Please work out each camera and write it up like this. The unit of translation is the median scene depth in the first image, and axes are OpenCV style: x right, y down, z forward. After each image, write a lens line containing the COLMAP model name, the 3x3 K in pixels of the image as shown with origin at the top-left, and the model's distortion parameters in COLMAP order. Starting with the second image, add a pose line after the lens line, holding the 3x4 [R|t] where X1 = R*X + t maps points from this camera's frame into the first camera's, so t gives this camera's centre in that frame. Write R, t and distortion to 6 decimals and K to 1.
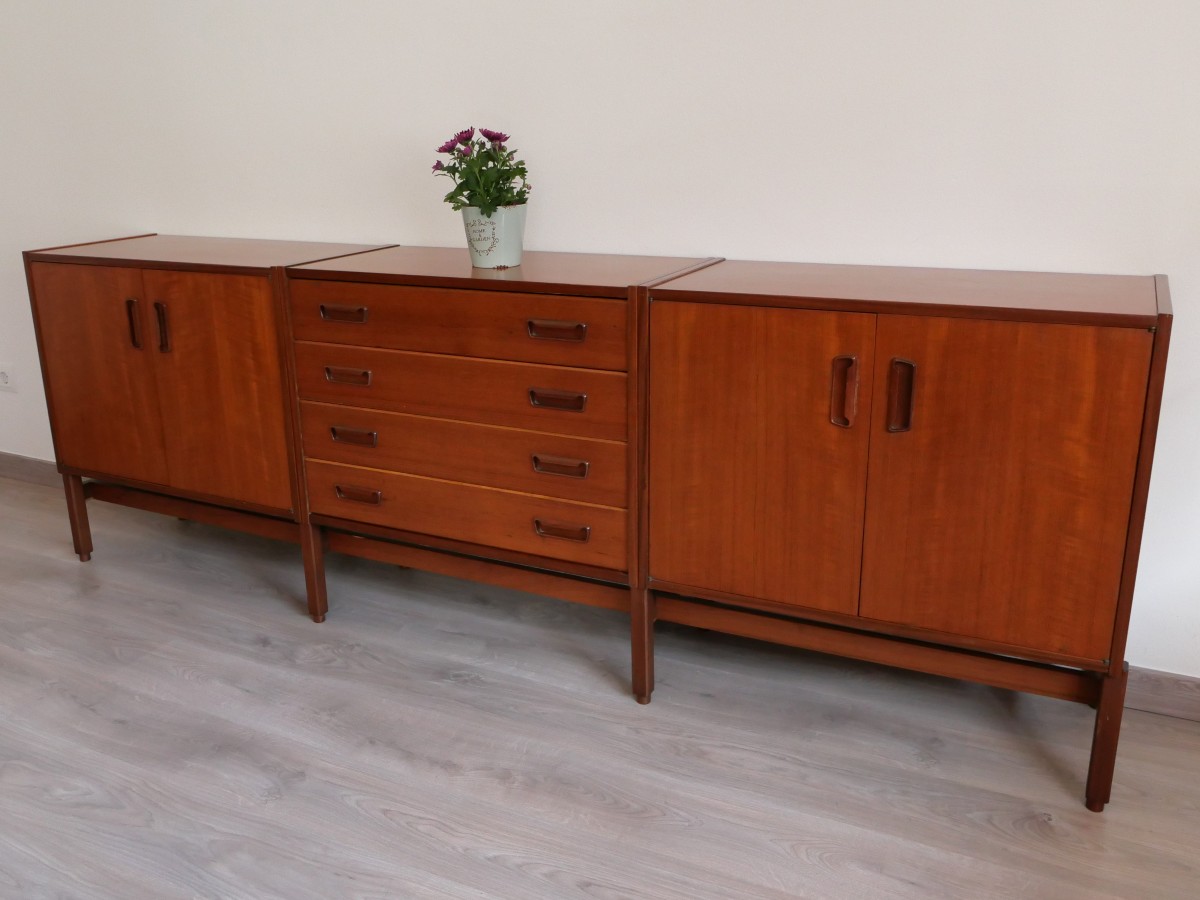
lens RADIAL K [[1035.4, 0, 565.3], [0, 1035.4, 444.7], [0, 0, 1]] dist [-0.044899, 0.033979]
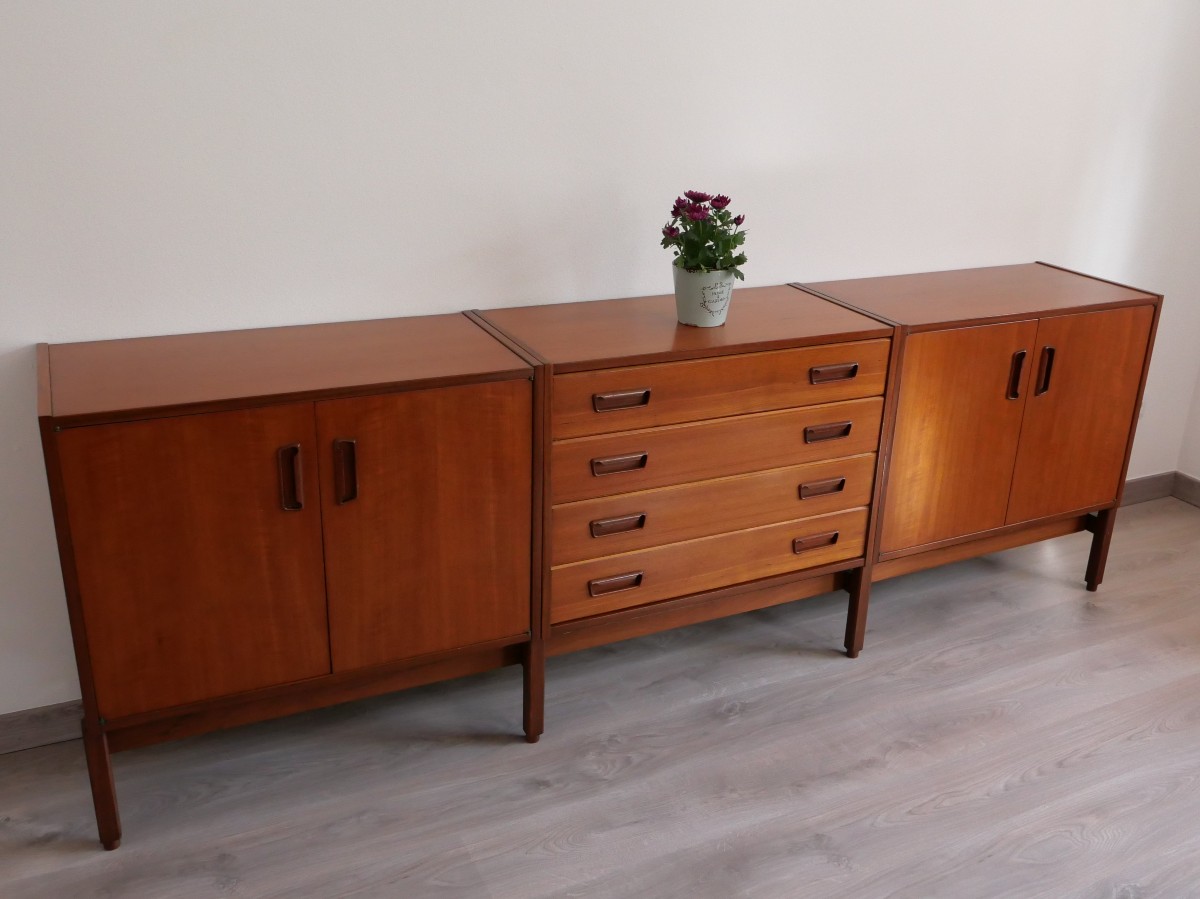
lens RADIAL K [[1090.6, 0, 611.6], [0, 1090.6, 454.7], [0, 0, 1]] dist [-0.048822, 0.034376]
pose [[0.599967, -0.260704, 0.756355, -1.074045], [0.198039, 0.964388, 0.175319, -0.279361], [-0.775126, 0.044602, 0.630231, 0.432241]]
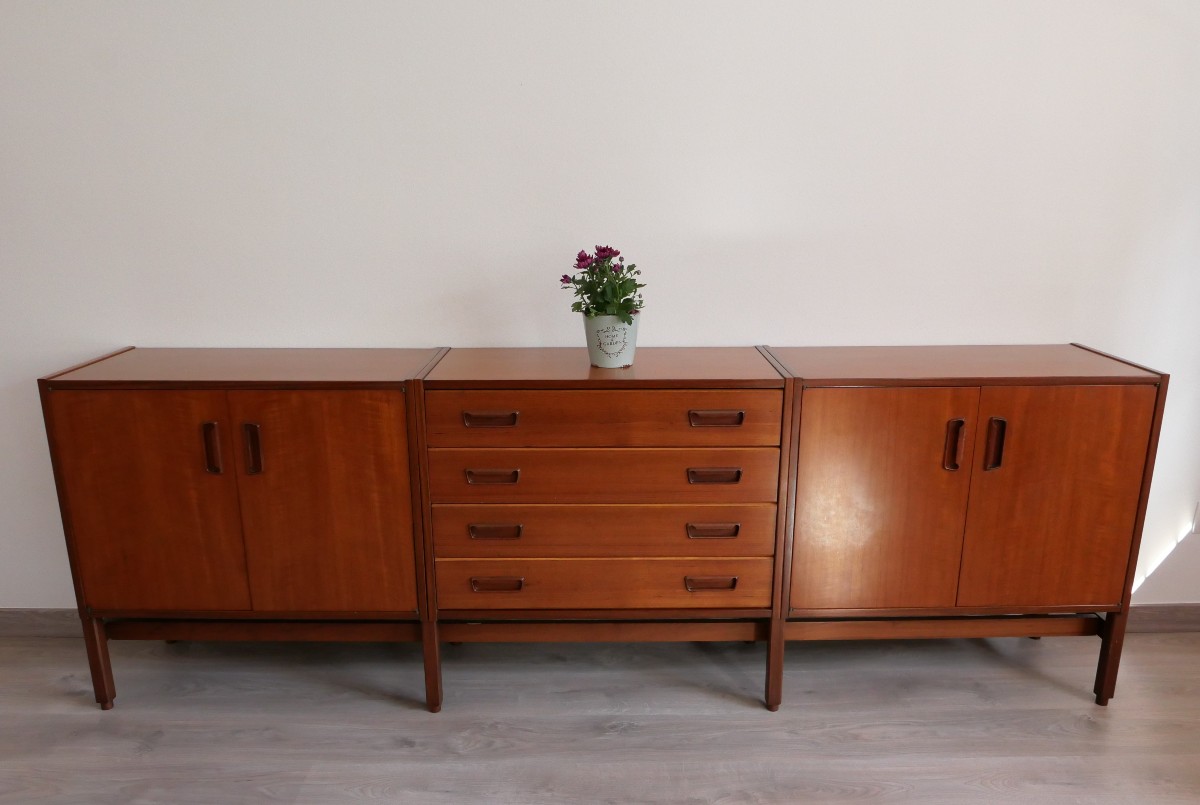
lens RADIAL K [[899.7, 0, 592.4], [0, 899.7, 467.9], [0, 0, 1]] dist [-0.043645, 0.027652]
pose [[0.890405, -0.120928, 0.438812, -0.590013], [0.124075, 0.992037, 0.021623, -0.092651], [-0.437932, 0.035192, 0.898319, 0.133439]]
